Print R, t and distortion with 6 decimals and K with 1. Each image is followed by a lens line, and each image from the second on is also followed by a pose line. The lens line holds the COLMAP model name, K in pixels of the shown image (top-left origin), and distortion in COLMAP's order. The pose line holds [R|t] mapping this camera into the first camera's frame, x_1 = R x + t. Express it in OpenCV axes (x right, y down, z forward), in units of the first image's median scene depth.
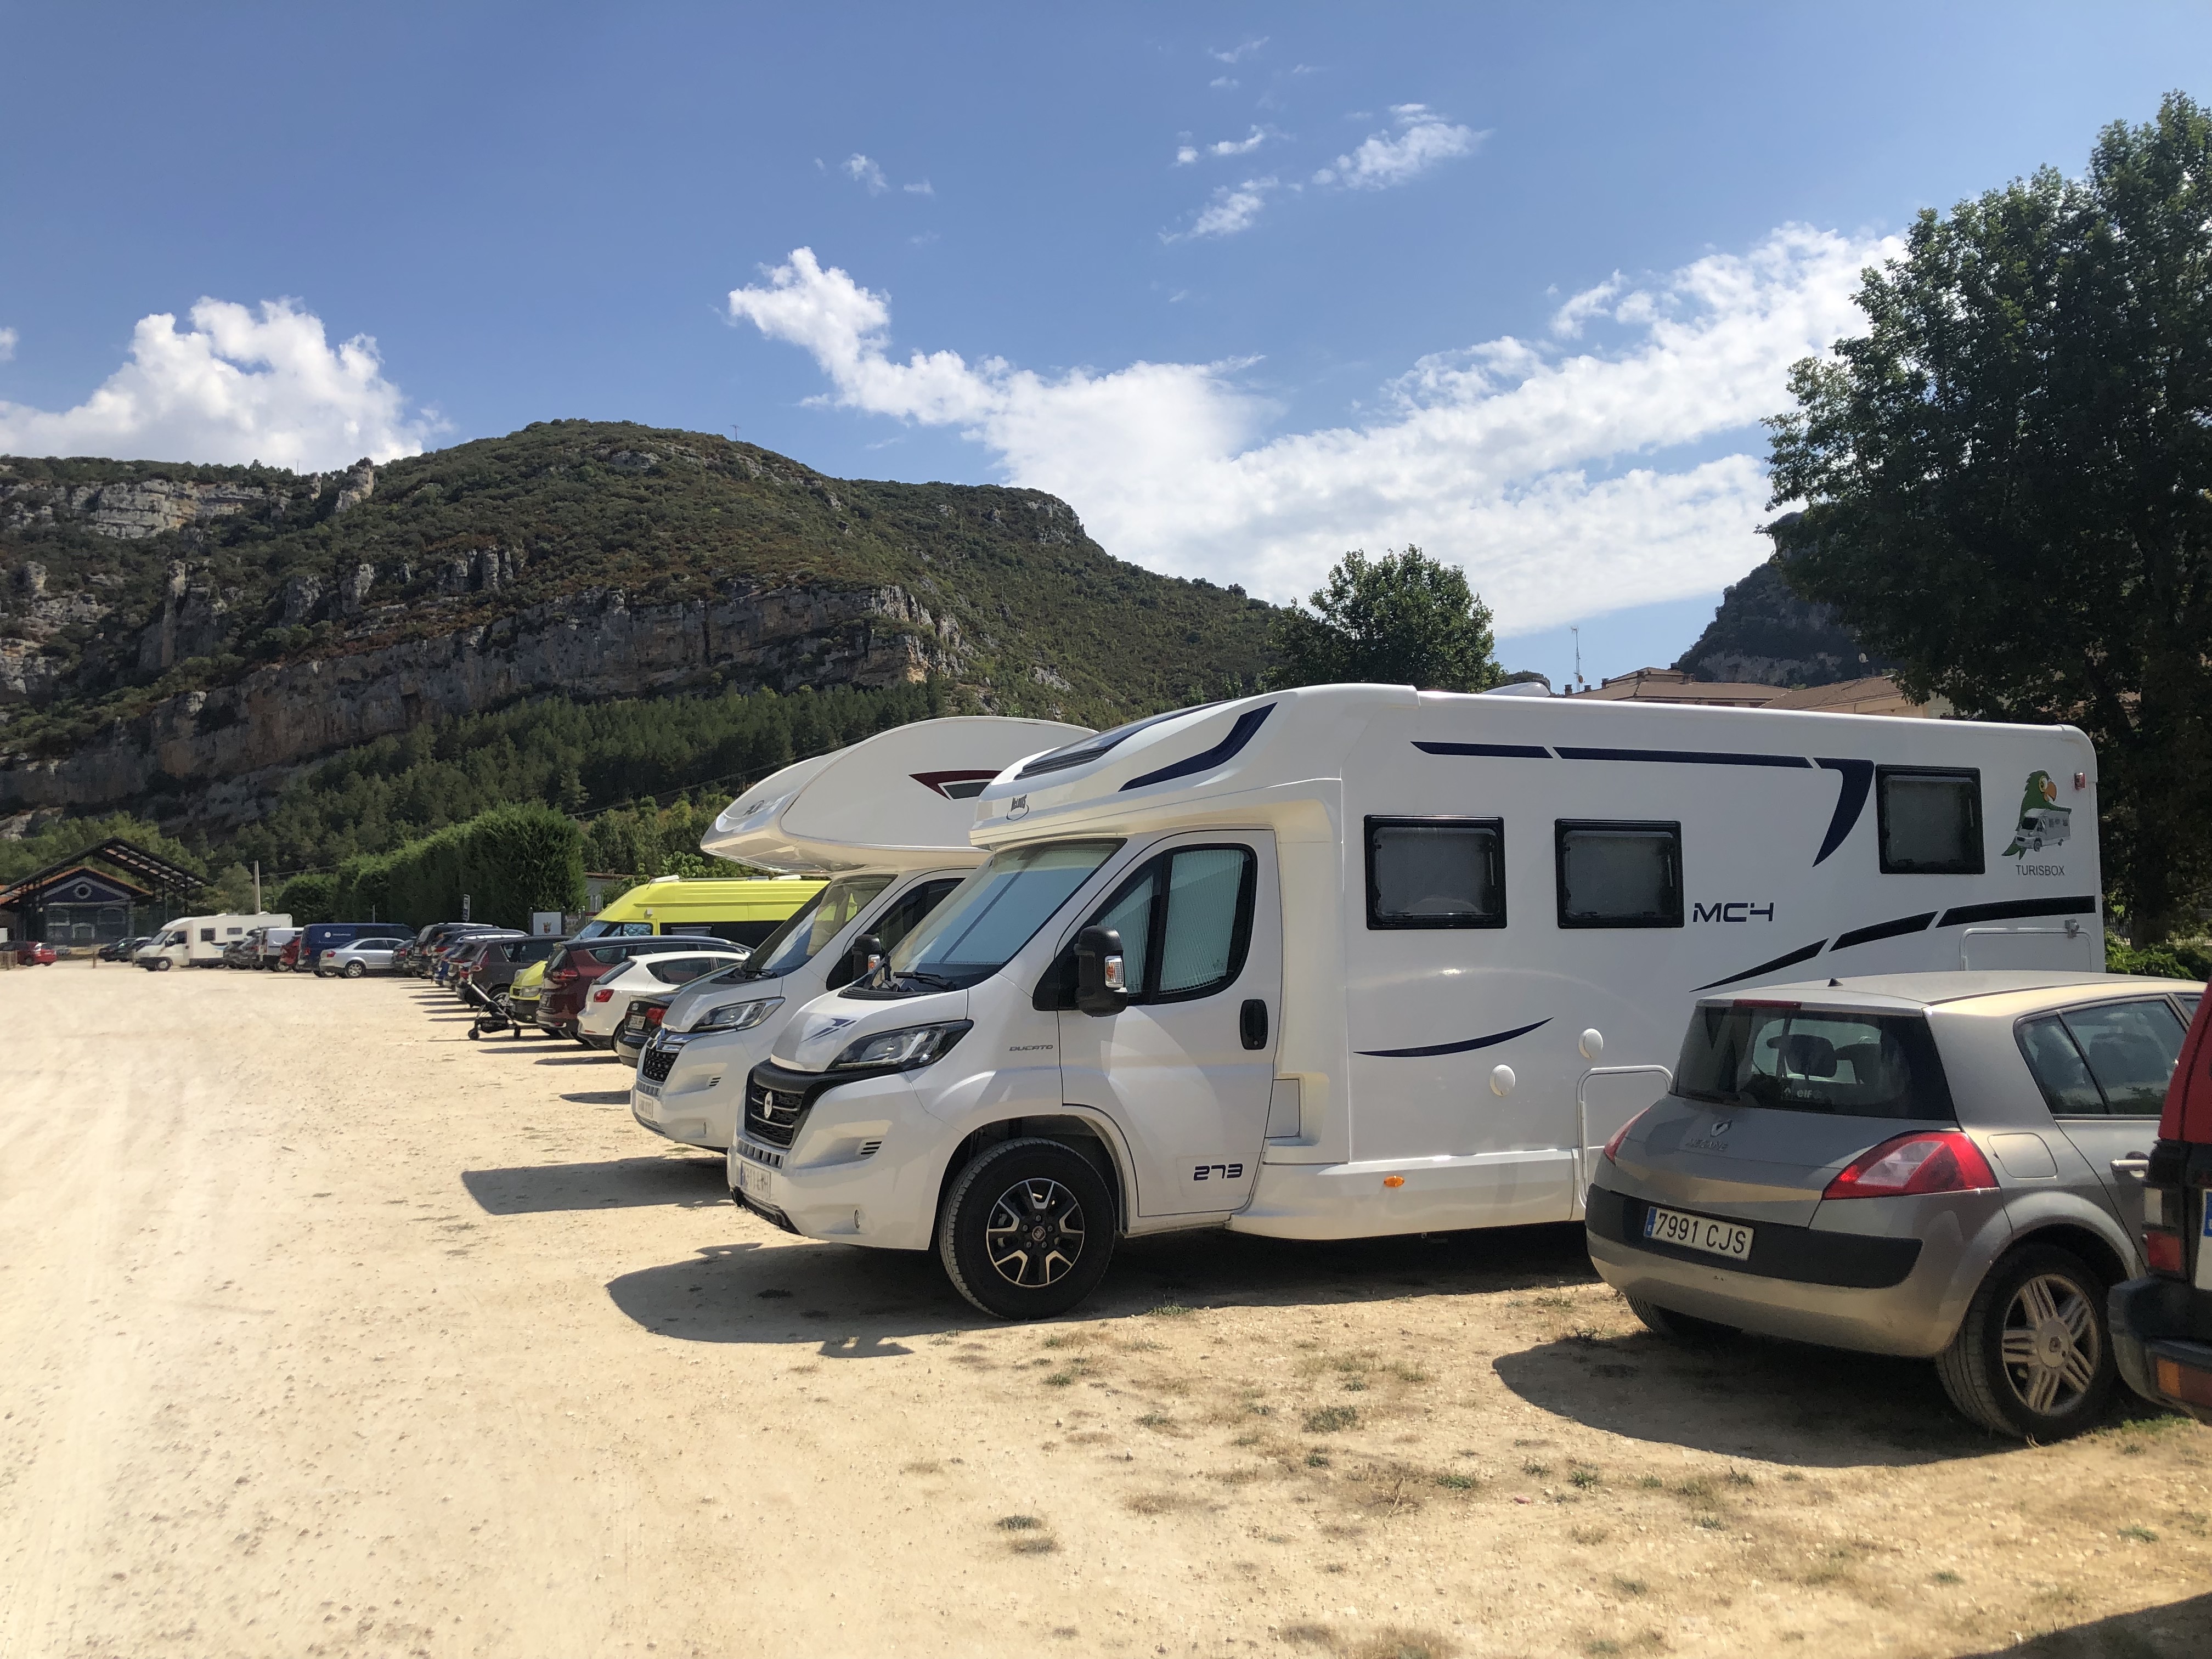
lens RADIAL K [[1751.4, 0, 1106.0], [0, 1751.4, 829.5], [0, 0, 1]] dist [0.010199, 0.006188]
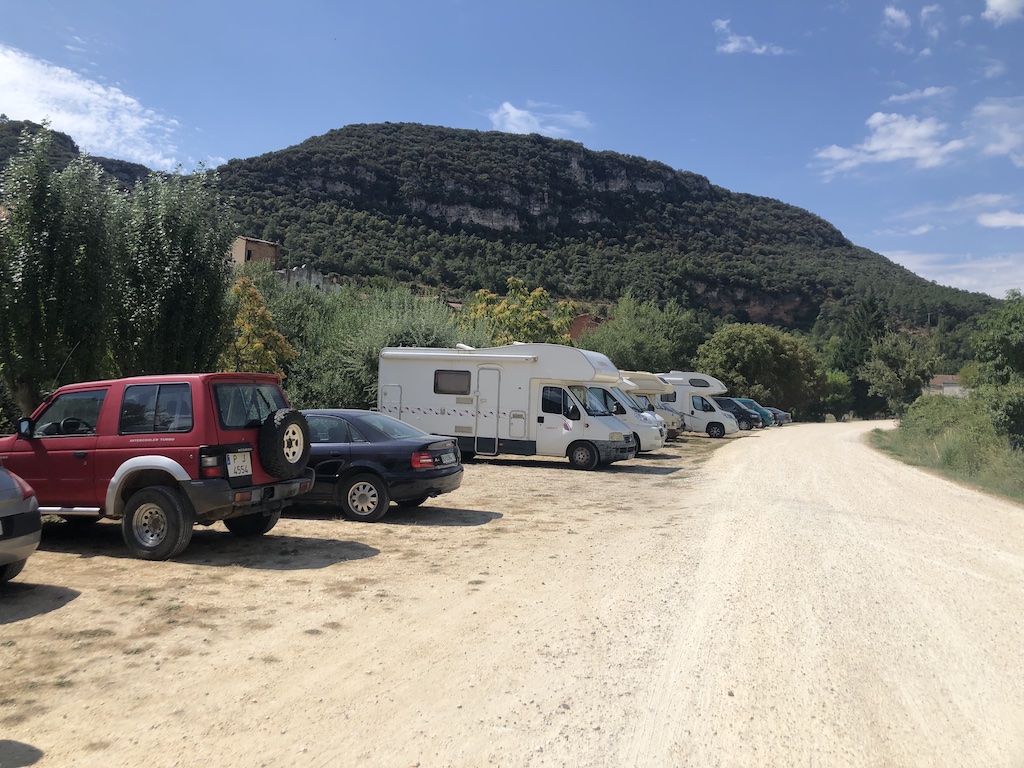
lens RADIAL K [[810.8, 0, 512.0], [0, 810.8, 384.0], [0, 0, 1]] dist [0.010199, 0.006188]
pose [[-0.731860, 0.009394, 0.681390, -0.994667], [-0.051893, 0.996233, -0.069471, 0.115325], [-0.679476, -0.086202, -0.728616, 1.622893]]
